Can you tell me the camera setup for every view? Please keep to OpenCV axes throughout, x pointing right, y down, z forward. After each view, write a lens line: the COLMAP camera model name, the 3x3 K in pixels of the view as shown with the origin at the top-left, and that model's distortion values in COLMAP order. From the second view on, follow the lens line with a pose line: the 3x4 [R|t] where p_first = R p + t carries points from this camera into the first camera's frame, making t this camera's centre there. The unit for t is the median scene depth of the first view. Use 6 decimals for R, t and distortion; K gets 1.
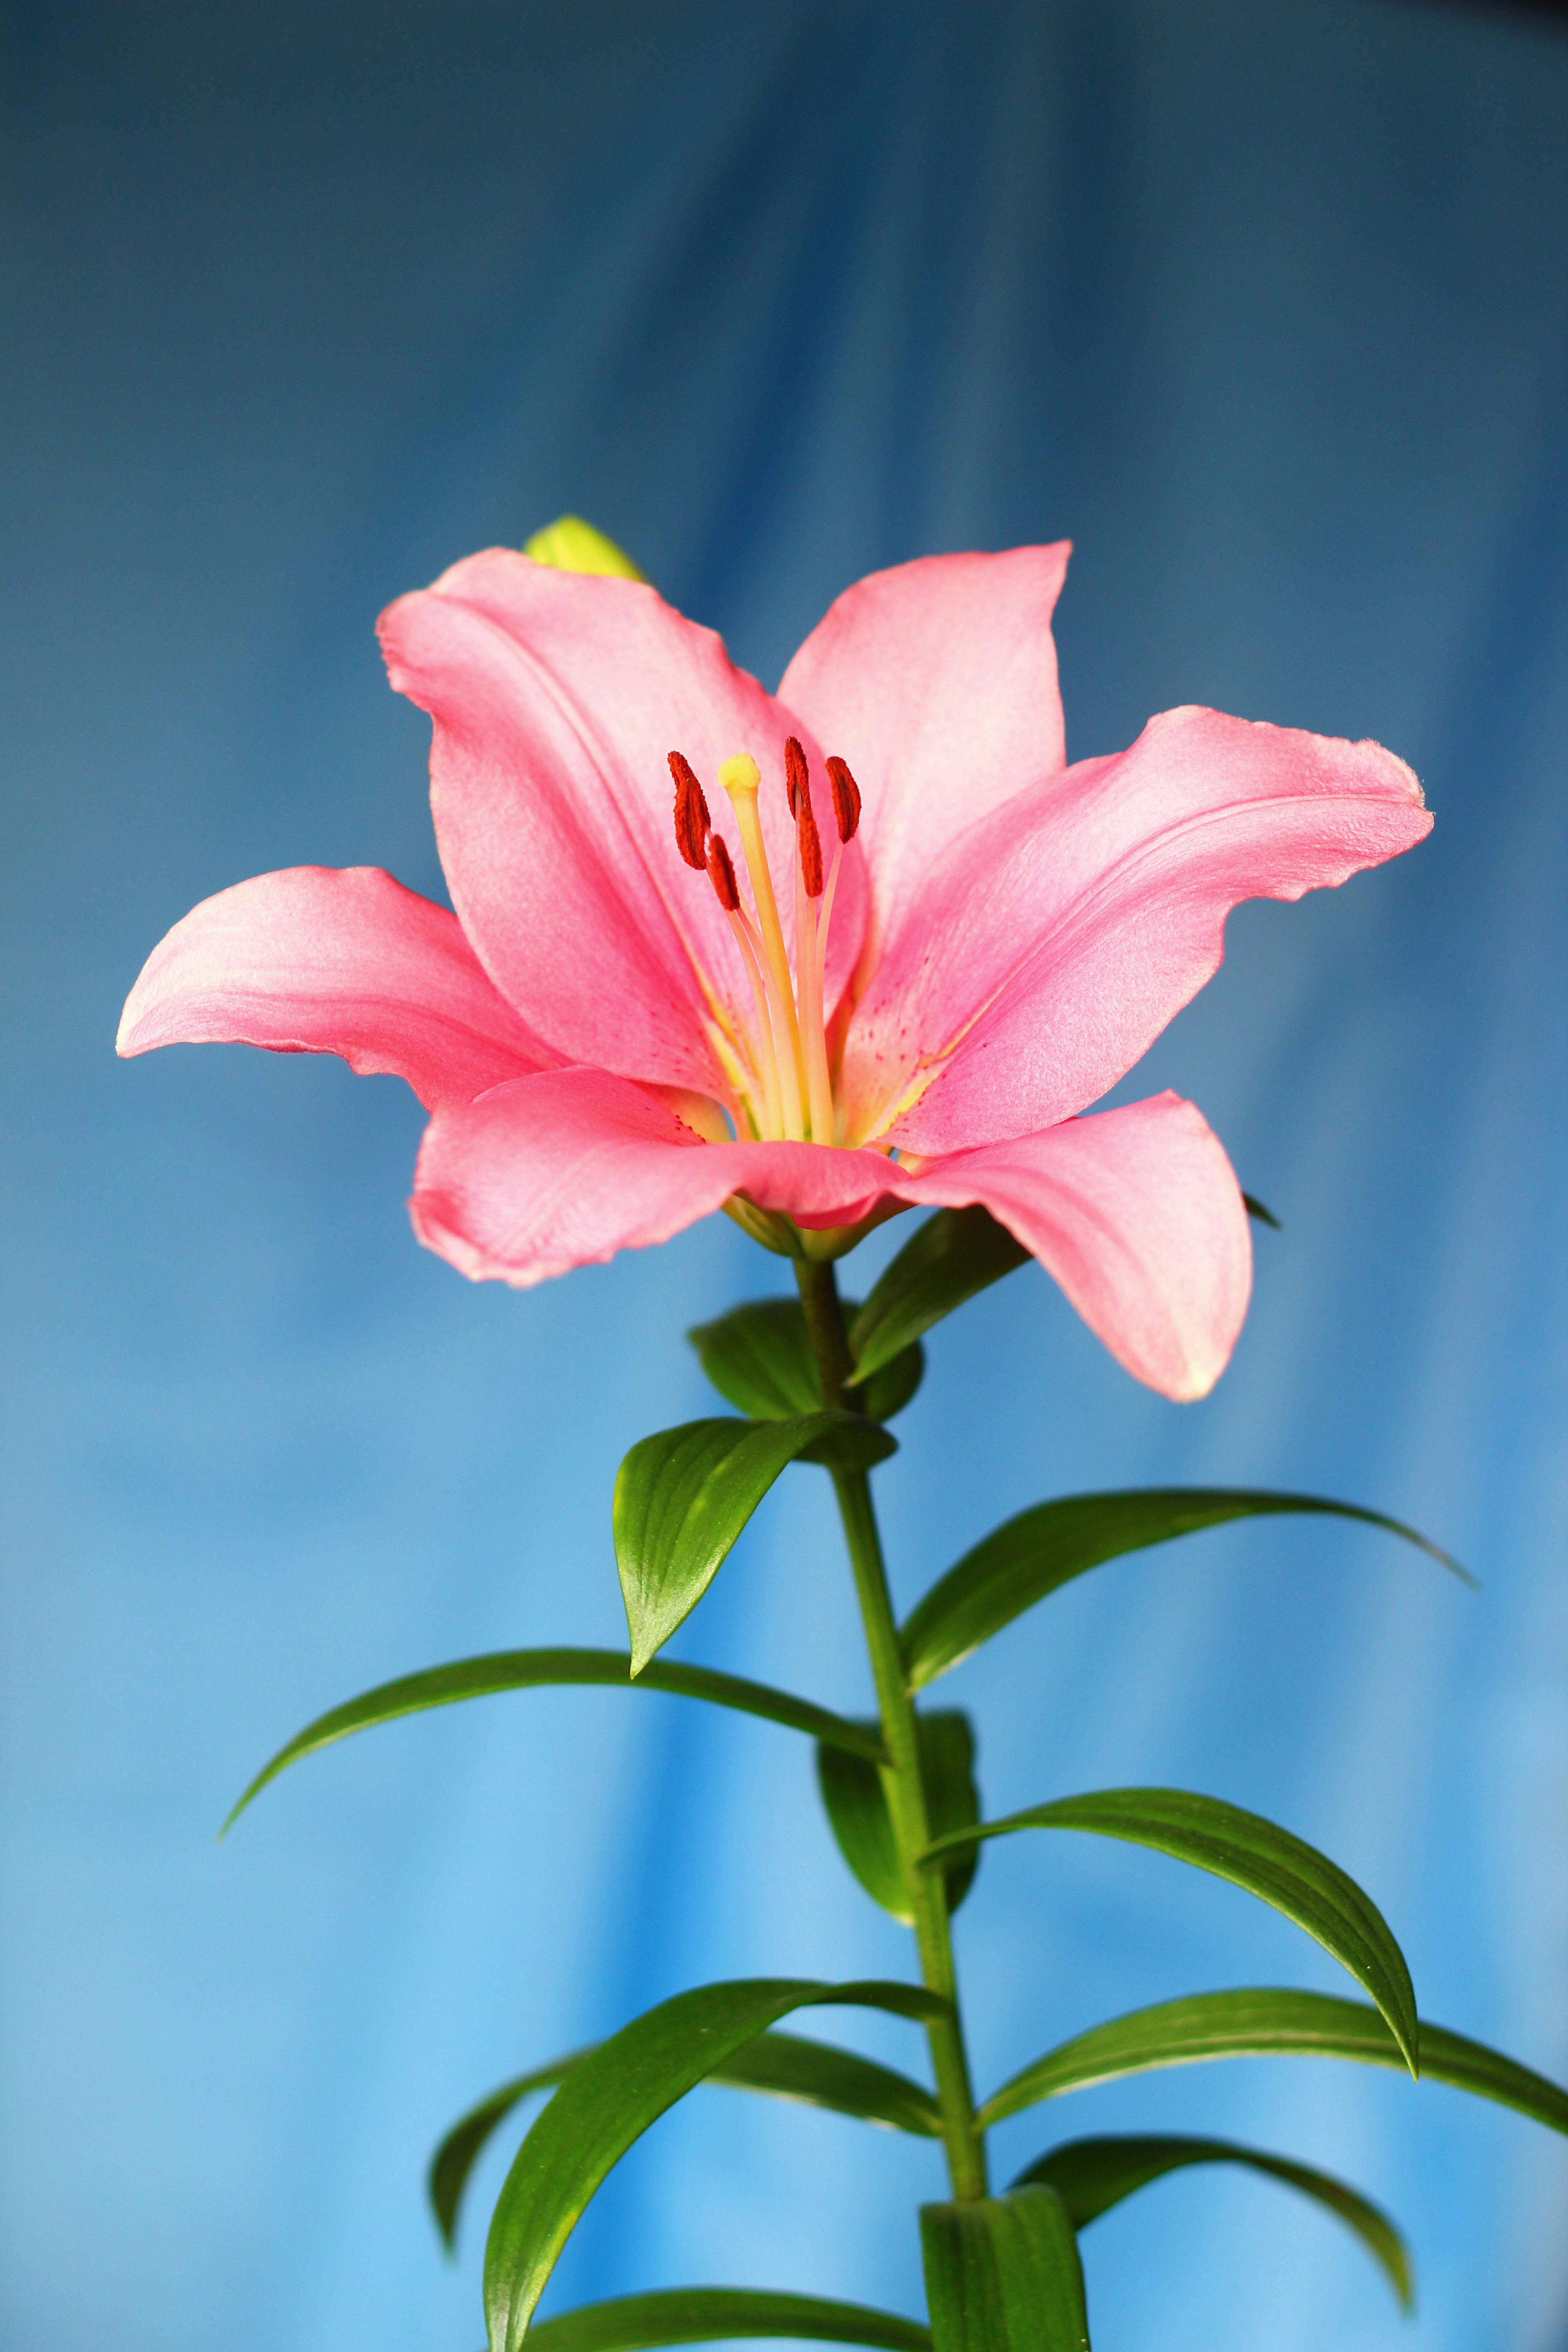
lens RADIAL K [[6676.1, 0, 784.0], [0, 6676.1, 1176.0], [0, 0, 1]] dist [-0.131148, -0.165870]
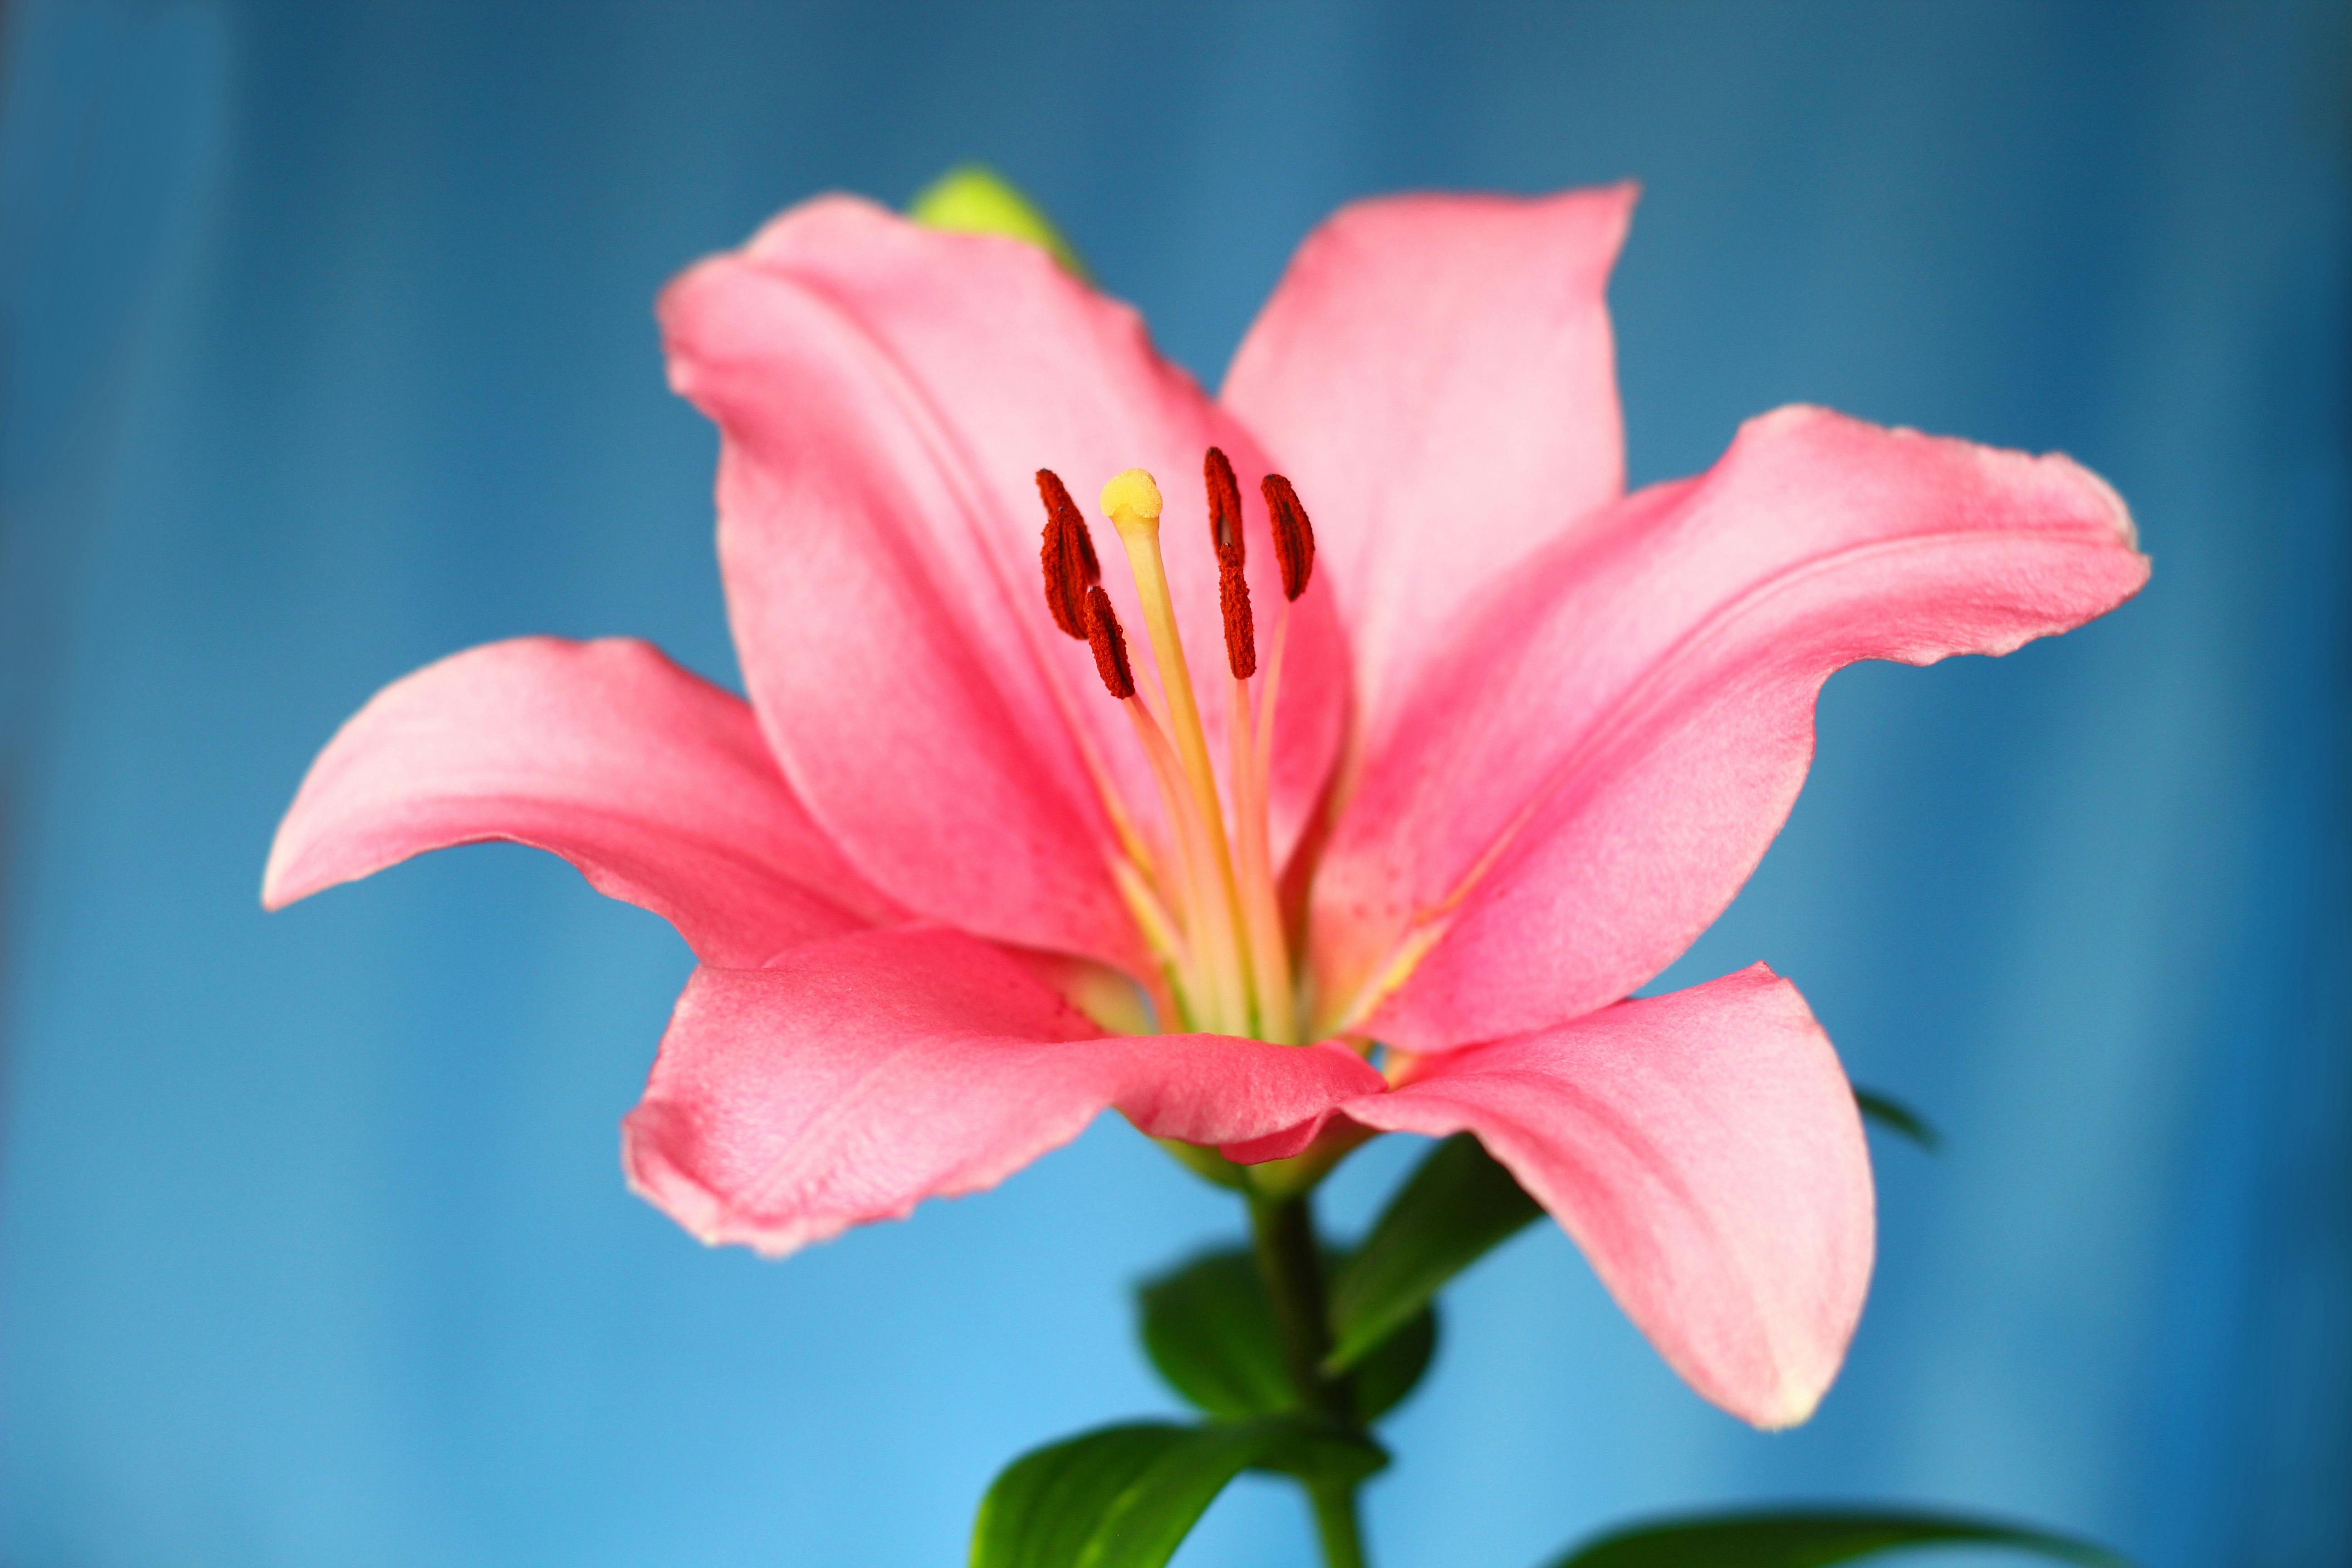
lens RADIAL K [[6676.1, 0, 1176.0], [0, 6676.1, 784.0], [0, 0, 1]] dist [-0.131148, -0.165870]
pose [[0.998599, -0.000089, -0.052918, 0.033637], [-0.001714, 0.999419, -0.034034, -0.007480], [0.052890, 0.034077, 0.998019, 0.311763]]
